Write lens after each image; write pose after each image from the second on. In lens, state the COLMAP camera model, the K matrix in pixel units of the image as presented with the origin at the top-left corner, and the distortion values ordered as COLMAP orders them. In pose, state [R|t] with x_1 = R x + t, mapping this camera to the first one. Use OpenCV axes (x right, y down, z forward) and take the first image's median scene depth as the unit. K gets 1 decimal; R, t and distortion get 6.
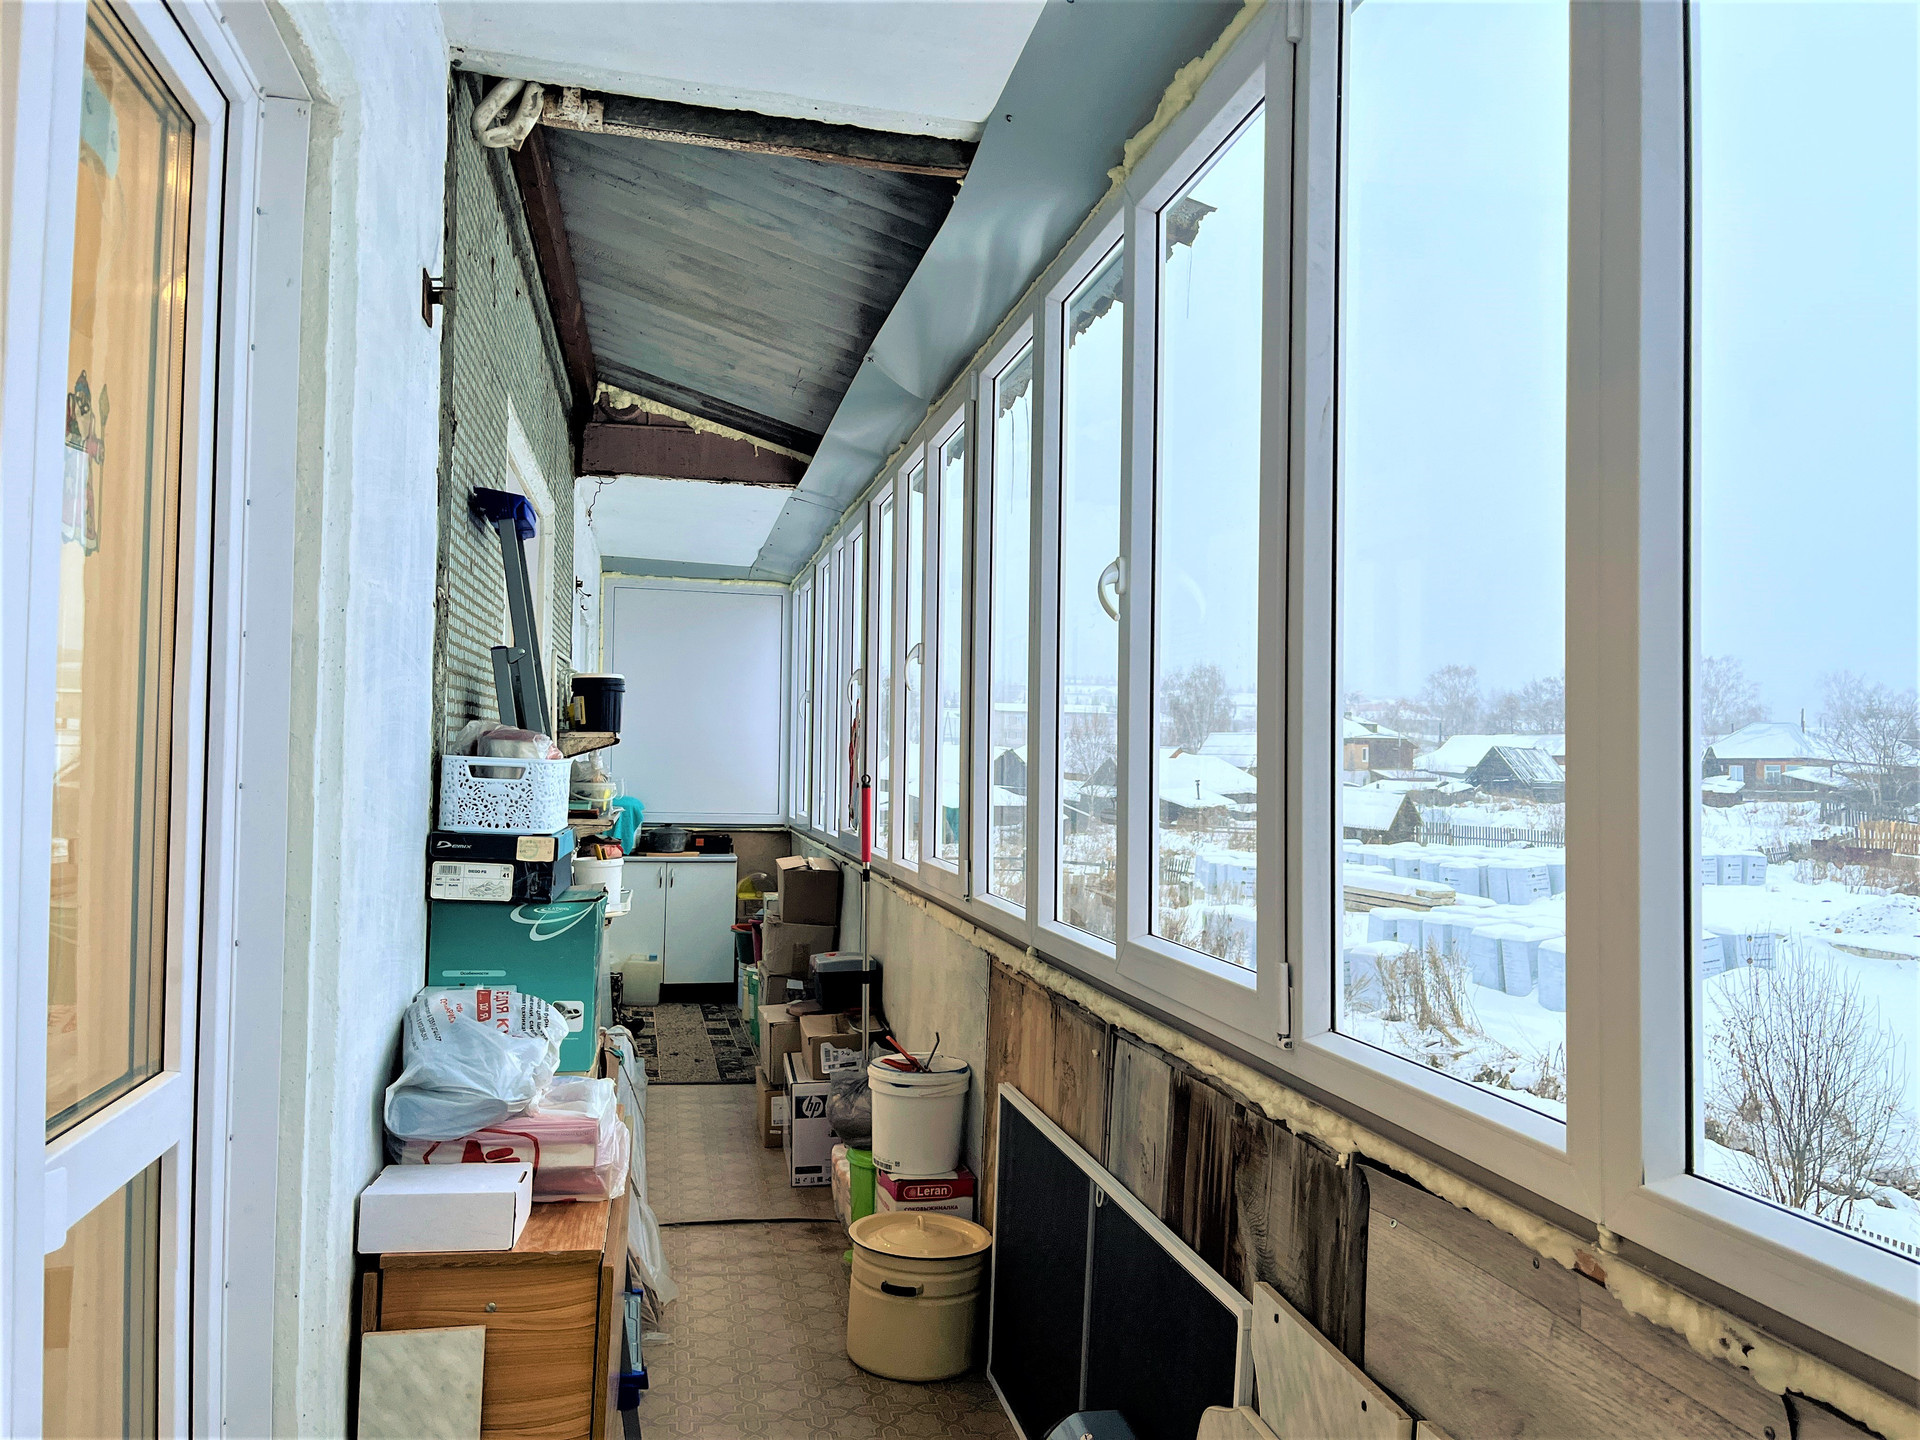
lens RADIAL K [[1468.5, 0, 957.9], [0, 1468.5, 731.0], [0, 0, 1]] dist [0.071720, -0.098380]
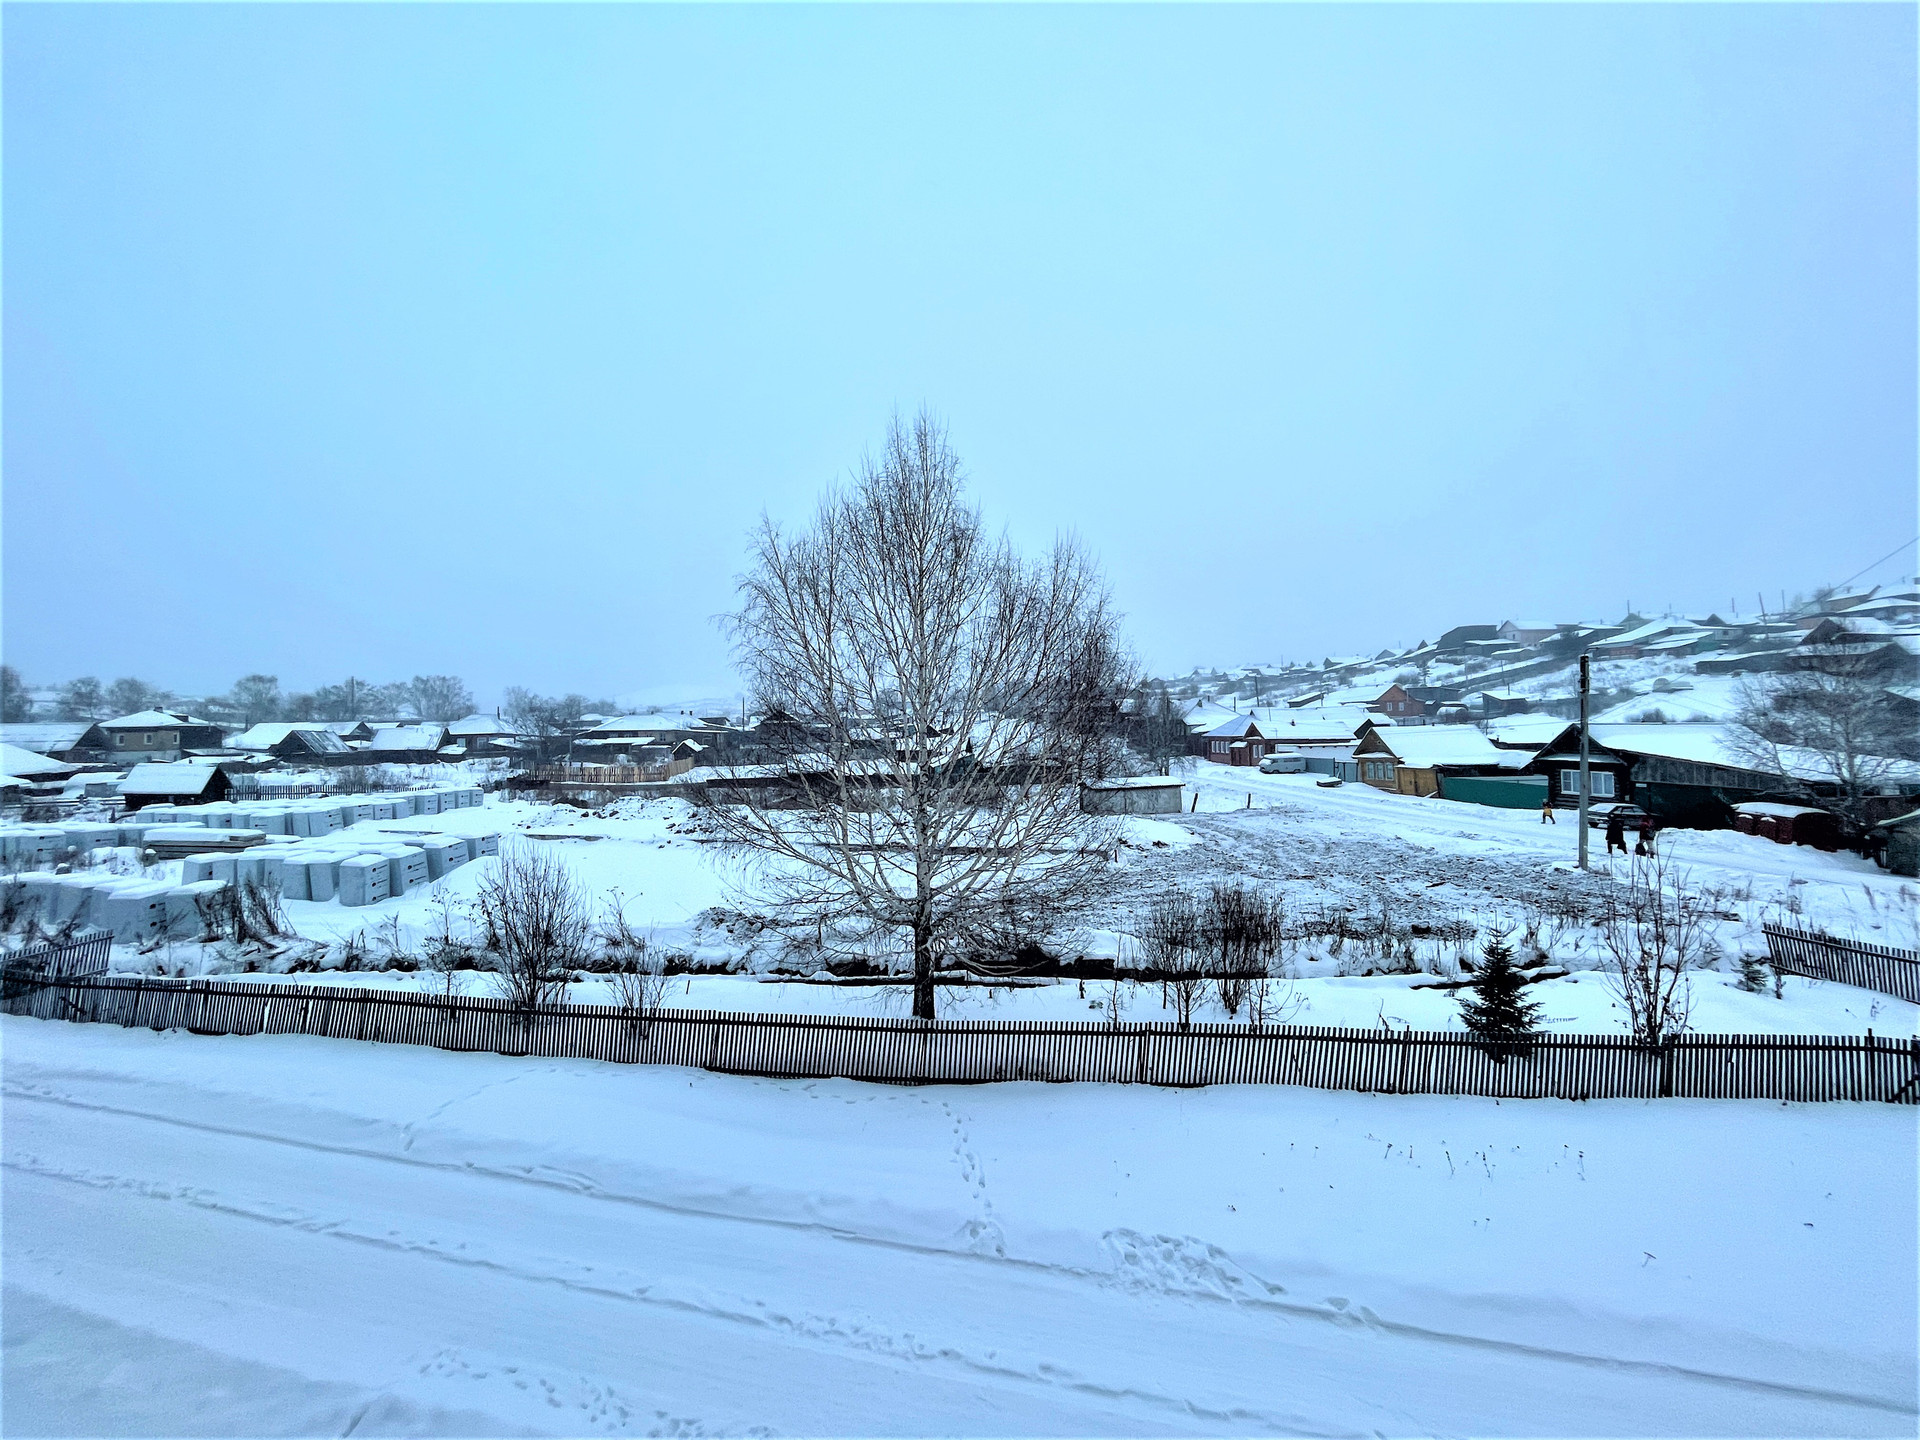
lens RADIAL K [[776.8, 0, 959.6], [0, 776.8, 702.6], [0, 0, 1]] dist [-0.003366, -0.000994]
pose [[0.485700, 0.011312, 0.874052, 0.025185], [0.007393, 0.999827, -0.017048, 0.002342], [-0.874094, 0.014742, 0.485533, 0.135611]]
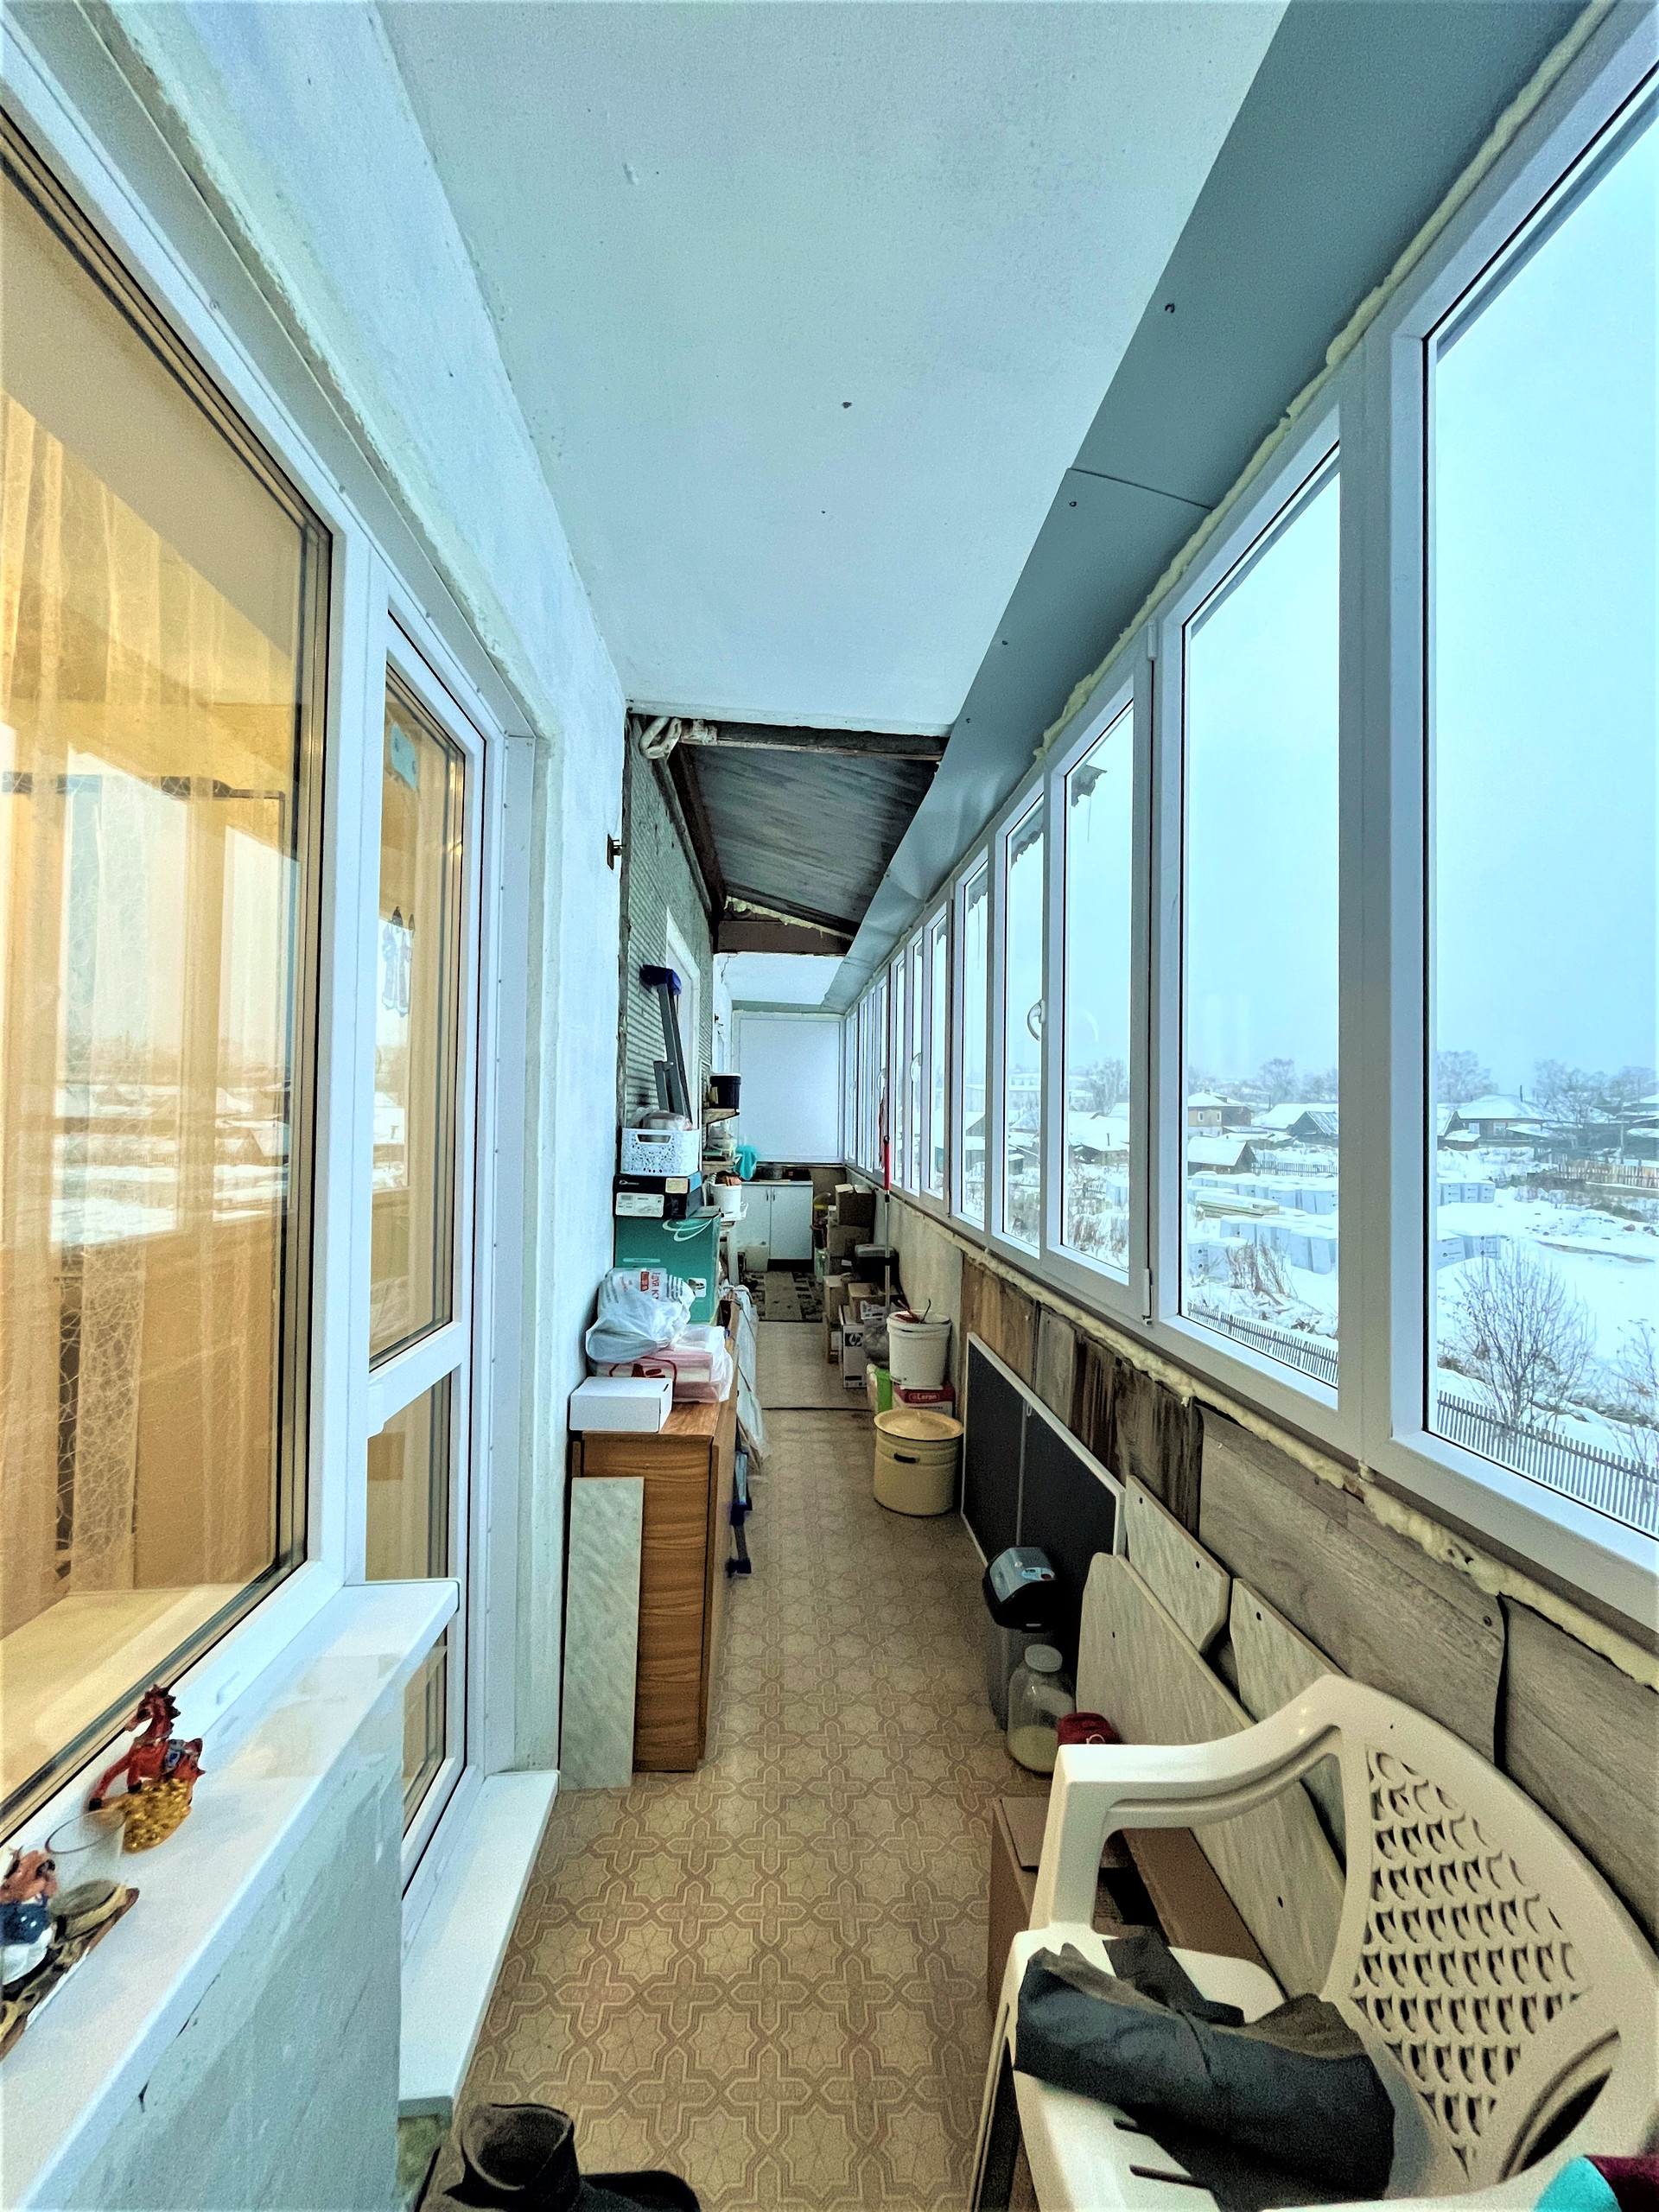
lens RADIAL K [[906.4, 0, 832.4], [0, 906.4, 1112.6], [0, 0, 1]] dist [-0.002107, -0.000861]
pose [[0.990990, -0.002800, -0.133910, 0.002118], [0.004285, 0.999932, 0.010803, -0.001174], [0.133870, -0.011280, 0.990935, 0.003065]]
